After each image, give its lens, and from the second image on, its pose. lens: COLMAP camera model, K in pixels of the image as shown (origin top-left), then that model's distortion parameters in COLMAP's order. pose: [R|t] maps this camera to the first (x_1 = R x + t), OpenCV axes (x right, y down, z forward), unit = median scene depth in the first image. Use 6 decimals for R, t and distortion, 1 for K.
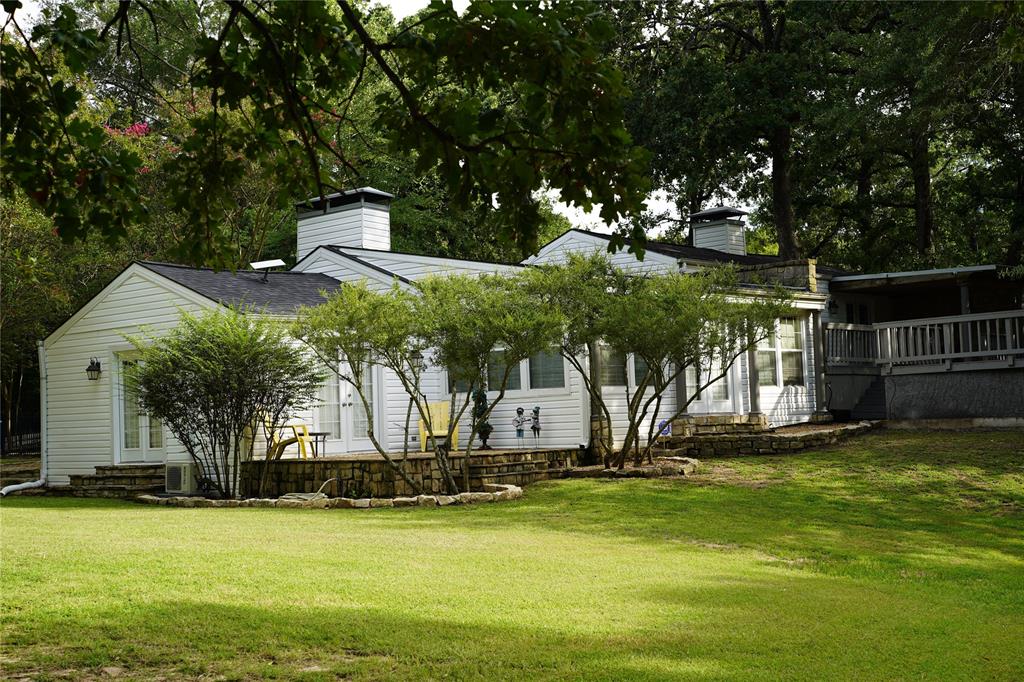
lens RADIAL K [[1398.1, 0, 512.0], [0, 1398.1, 341.0], [0, 0, 1]] dist [0.199124, 0.038942]
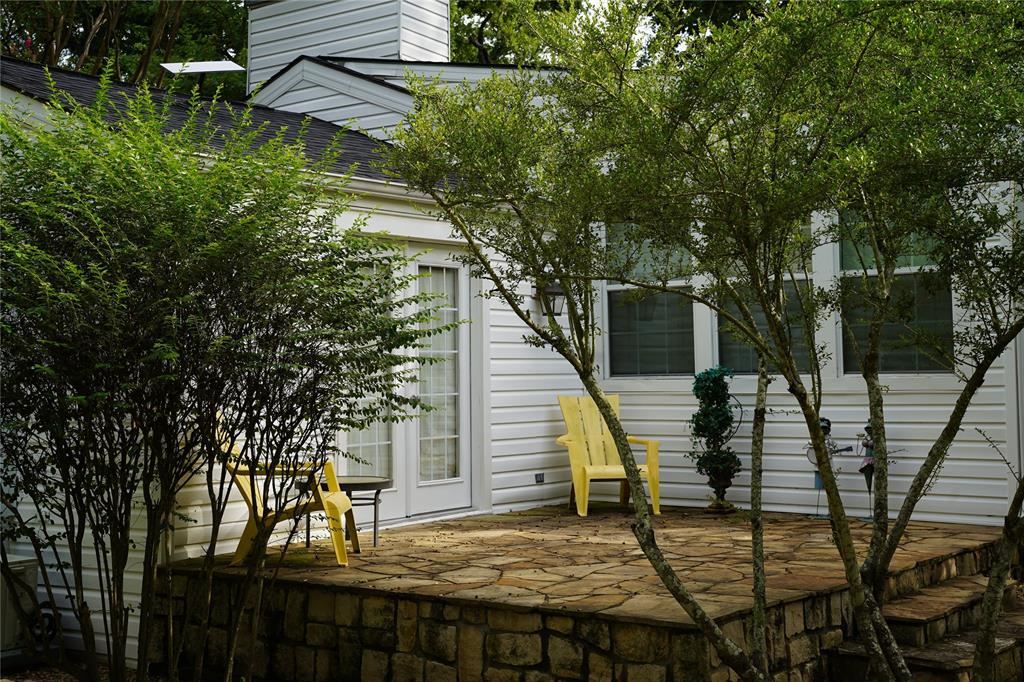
lens RADIAL K [[1398.1, 0, 512.0], [0, 1398.1, 341.0], [0, 0, 1]] dist [0.199124, 0.038942]
pose [[0.994481, 0.023432, 0.102269, -0.147130], [-0.026355, 0.999279, 0.027332, 0.017920], [-0.101554, -0.029876, 0.994381, 0.668716]]
